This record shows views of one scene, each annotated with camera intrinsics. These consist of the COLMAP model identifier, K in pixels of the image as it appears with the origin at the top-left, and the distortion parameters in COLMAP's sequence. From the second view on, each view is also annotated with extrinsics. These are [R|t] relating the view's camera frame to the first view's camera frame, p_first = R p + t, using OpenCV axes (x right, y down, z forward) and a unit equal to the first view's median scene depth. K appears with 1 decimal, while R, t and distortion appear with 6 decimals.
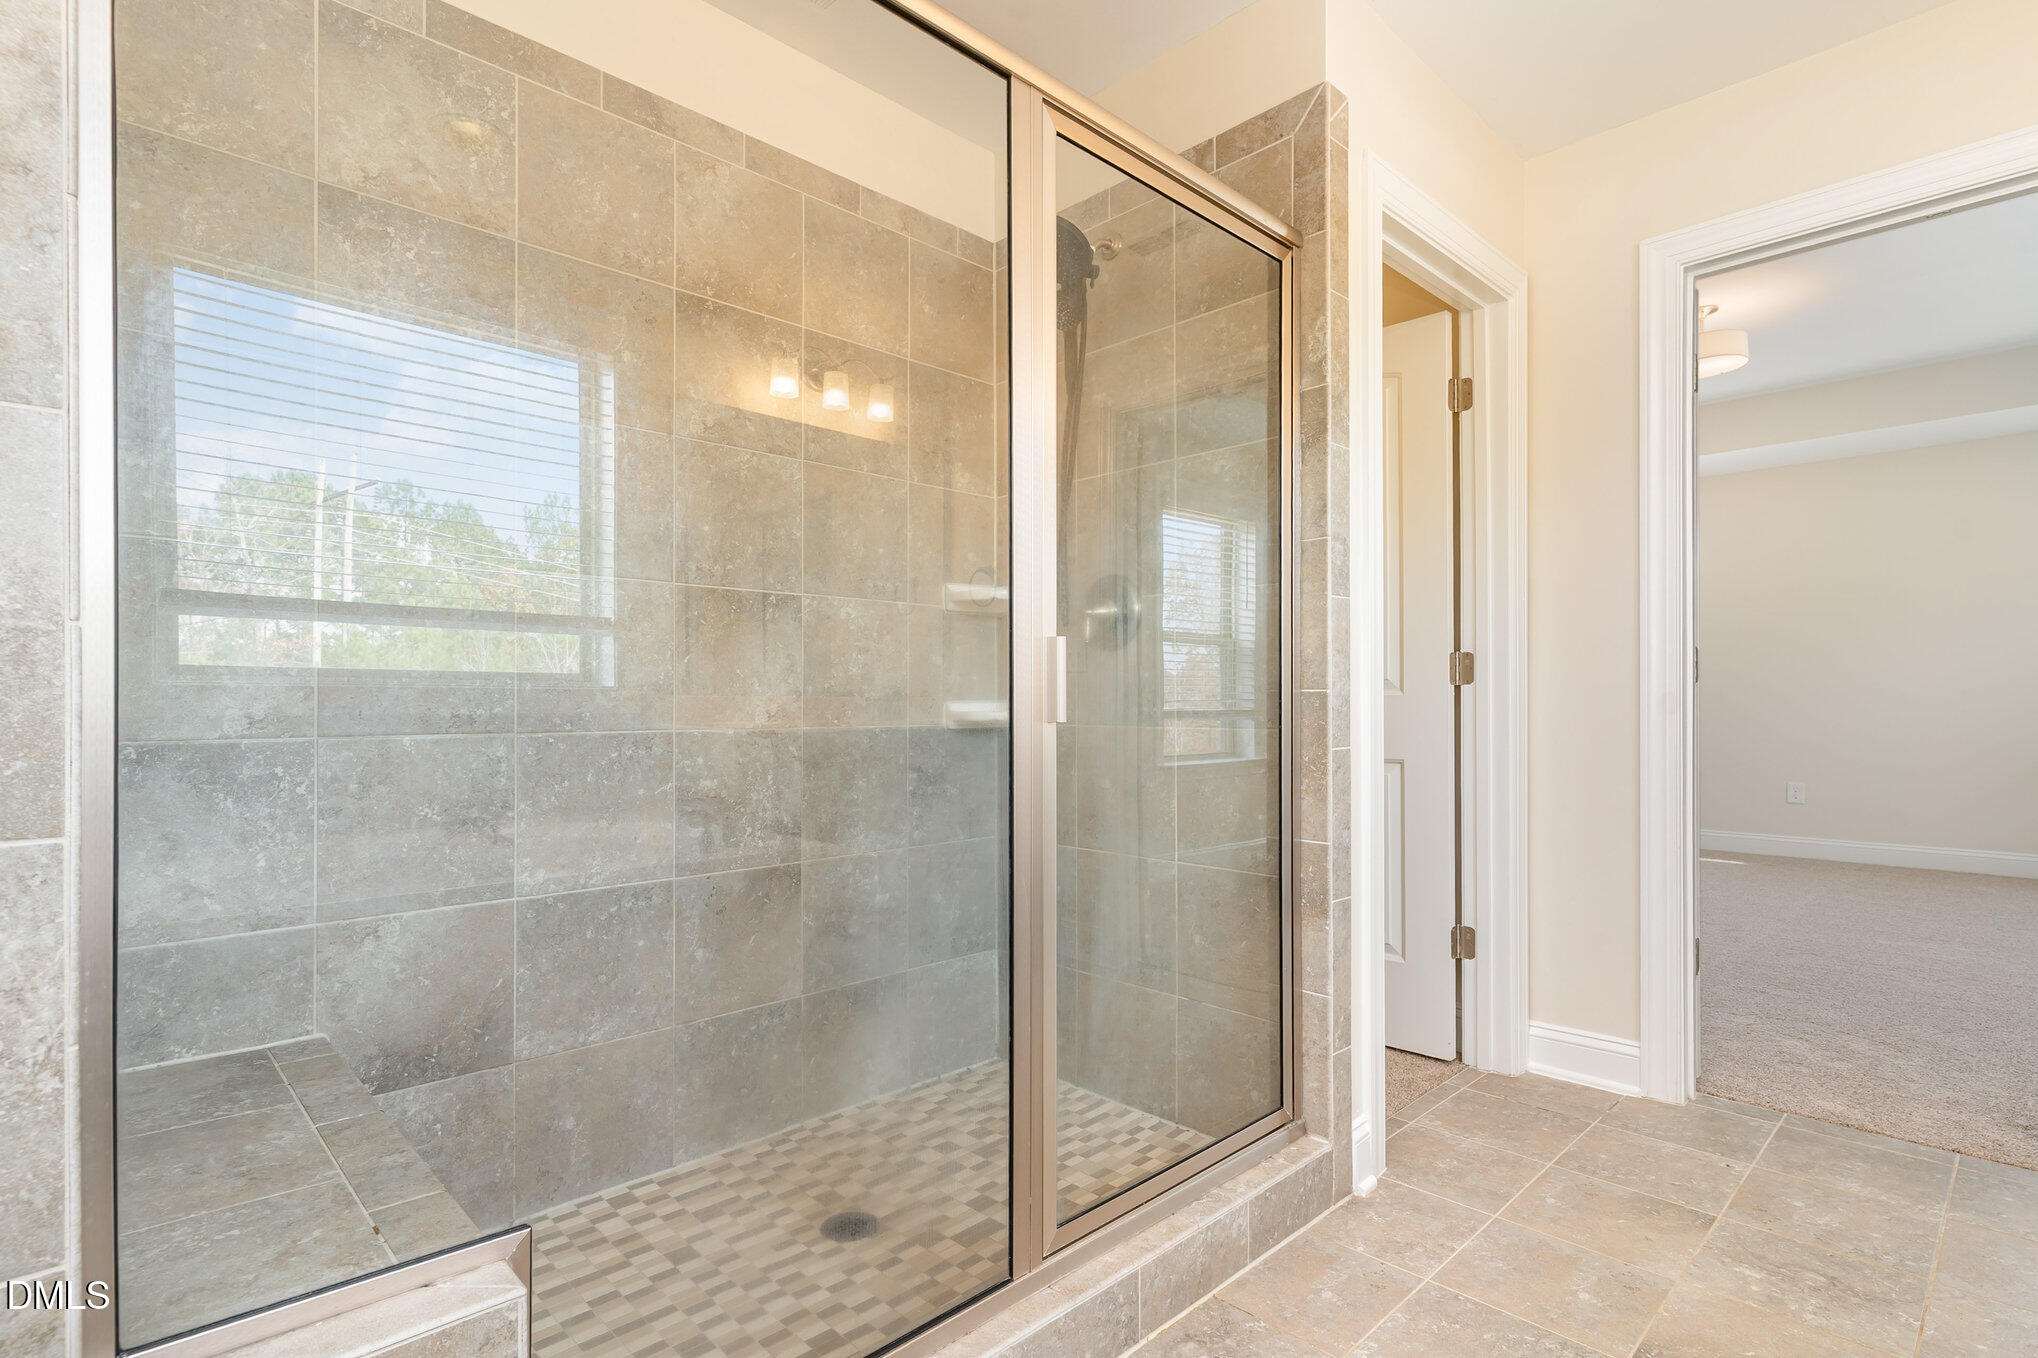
lens RADIAL K [[986.1, 0, 1034.7], [0, 986.1, 698.8], [0, 0, 1]] dist [0.005534, -0.001755]
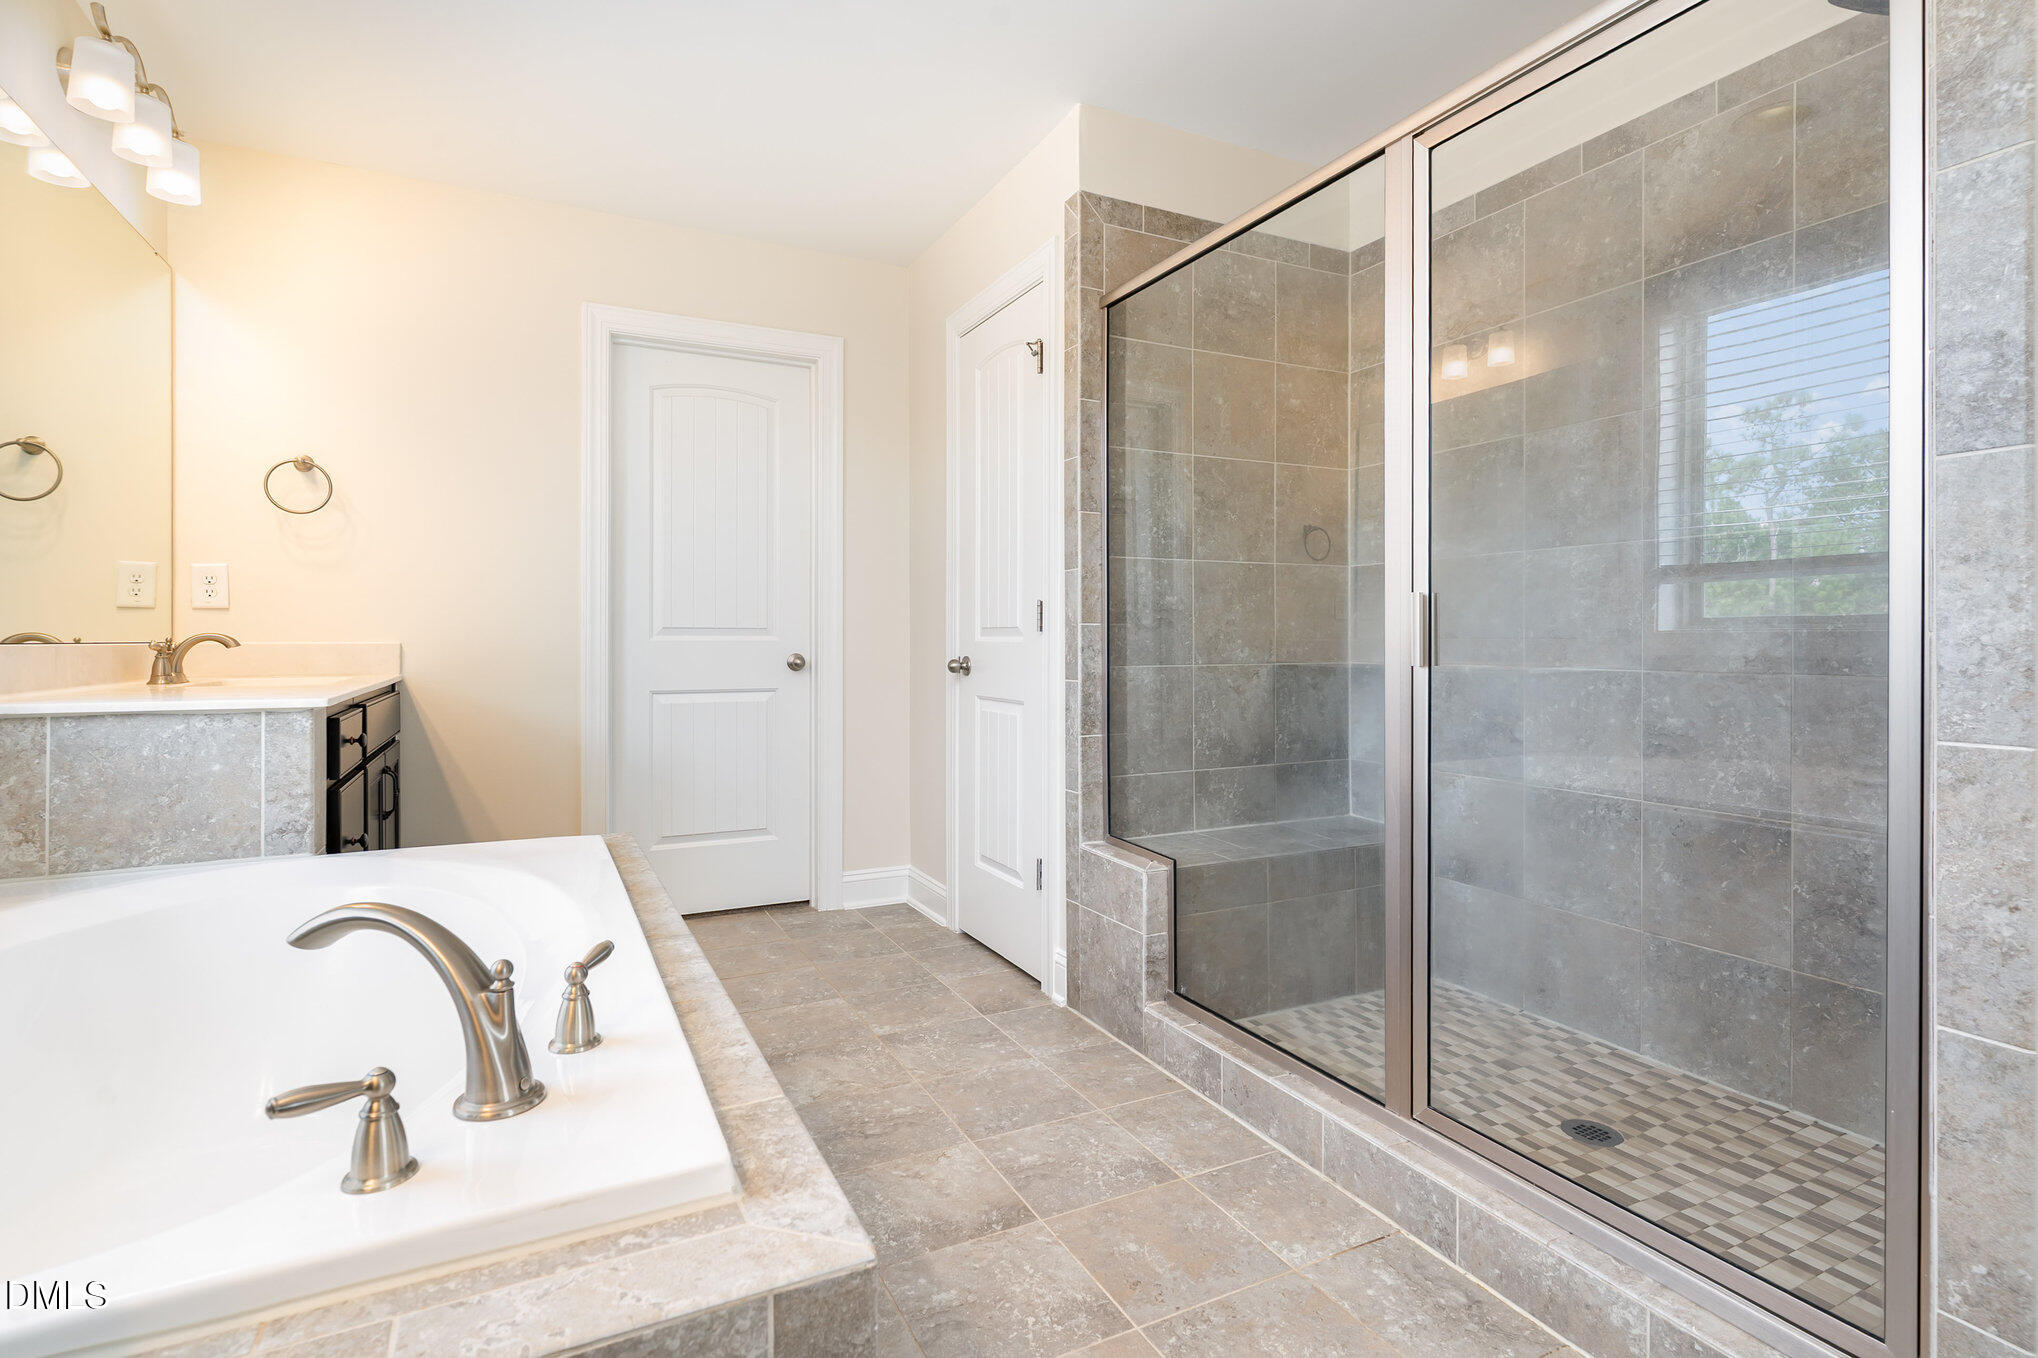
lens RADIAL K [[986.1, 0, 1015.4], [0, 986.1, 641.3], [0, 0, 1]] dist [0.005534, -0.001755]
pose [[-0.314600, 0.000785, -0.949224, 0.961333], [0.008088, 0.999966, -0.001854, -0.005478], [0.949190, -0.008260, -0.314595, 0.692524]]
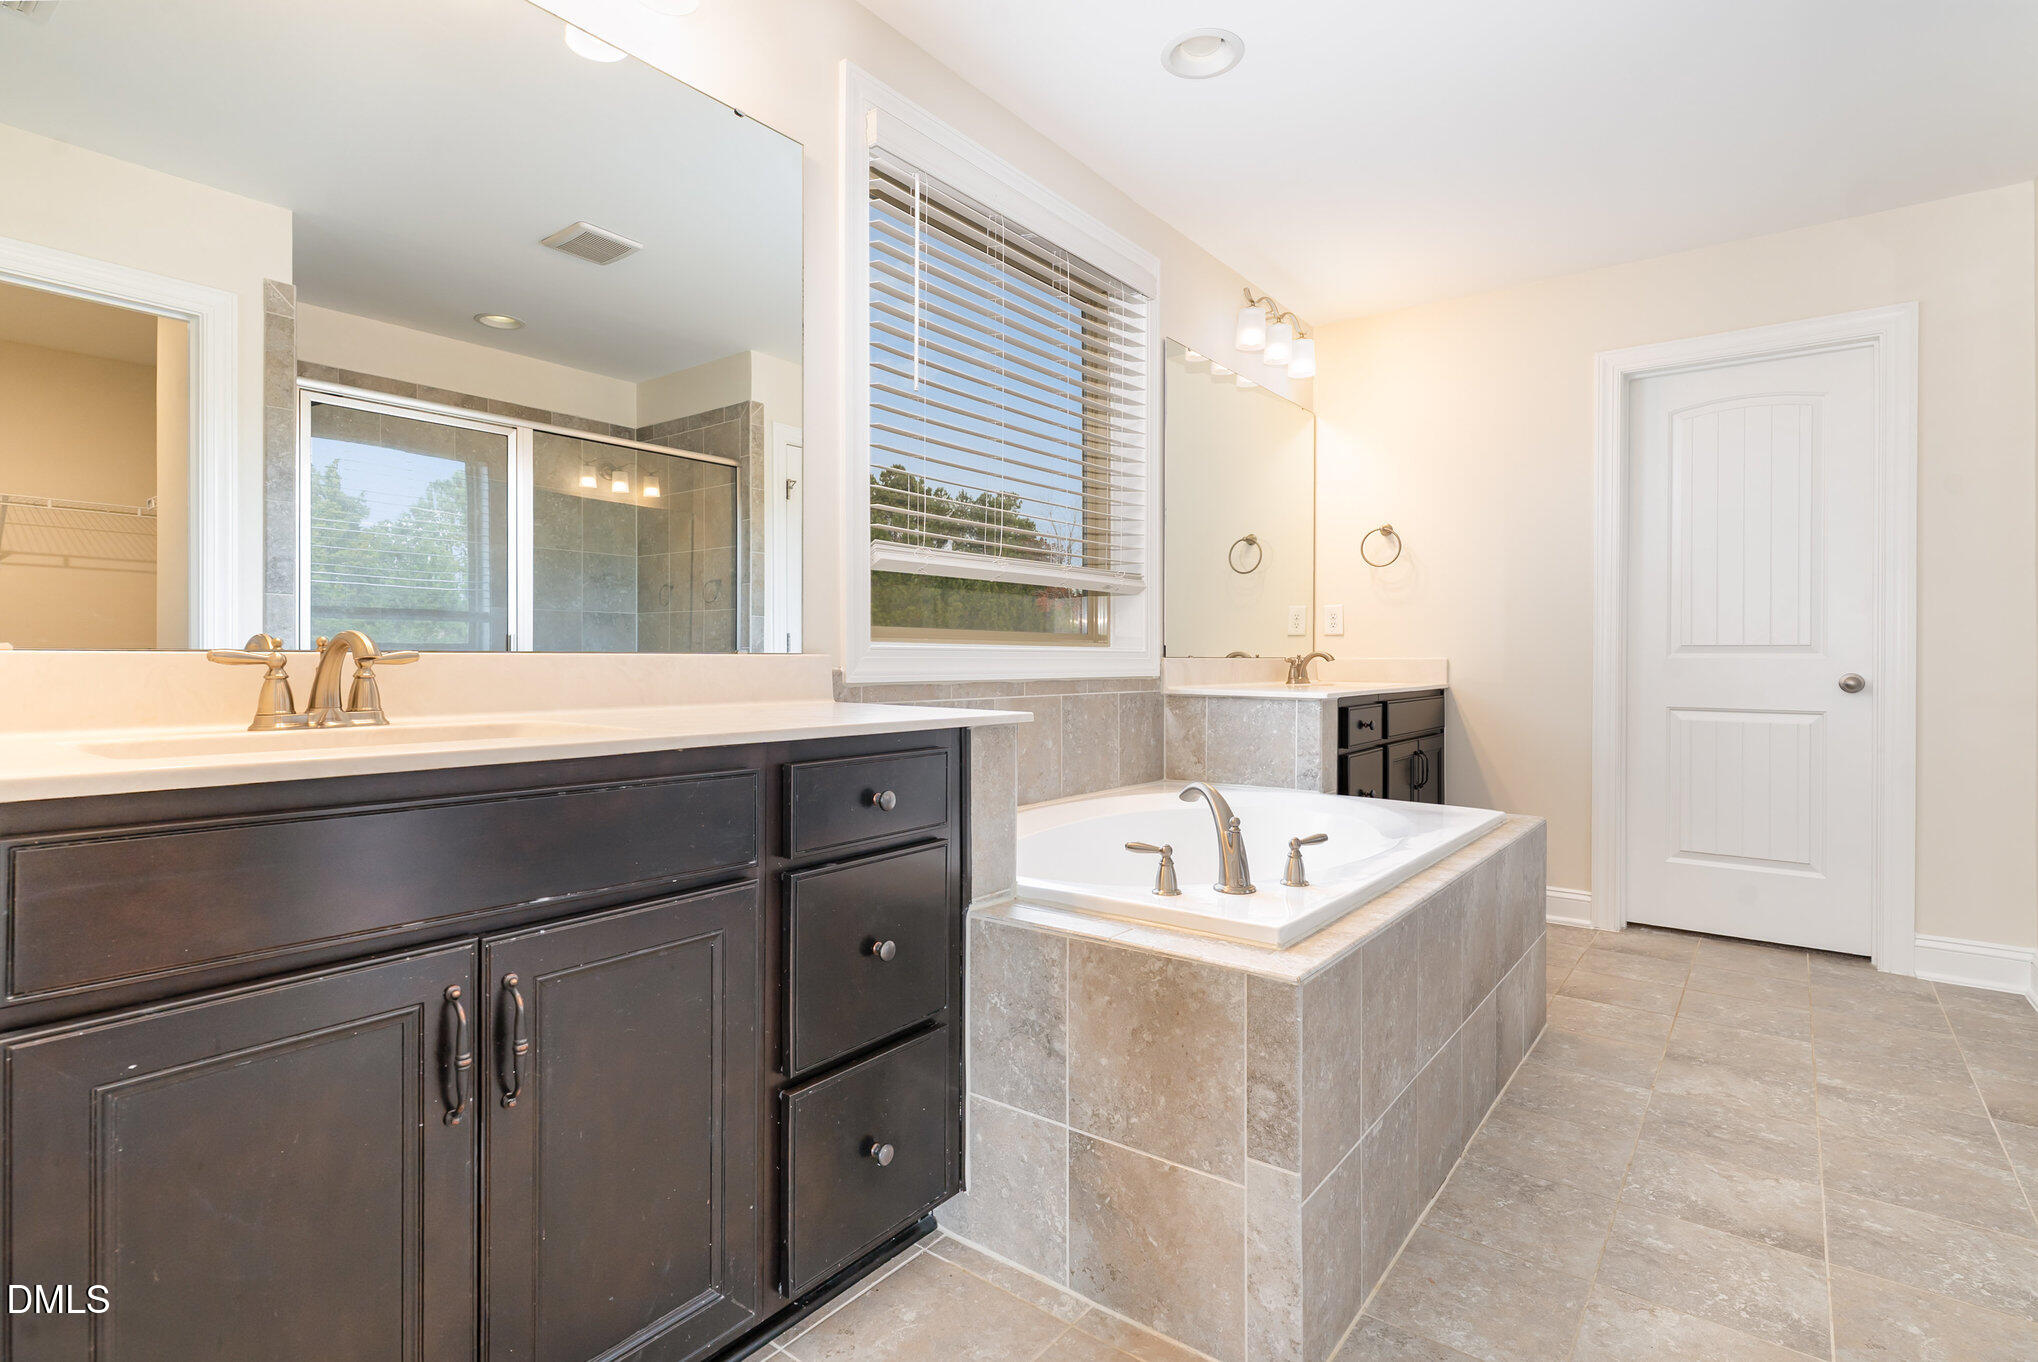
lens RADIAL K [[986.1, 0, 1028.1], [0, 986.1, 656.7], [0, 0, 1]] dist [0.005534, -0.001755]
pose [[-0.990541, -0.004916, -0.137128, 0.913855], [-0.003942, 0.999965, -0.007372, 0.000310], [0.137160, -0.006762, -0.990526, 1.181315]]
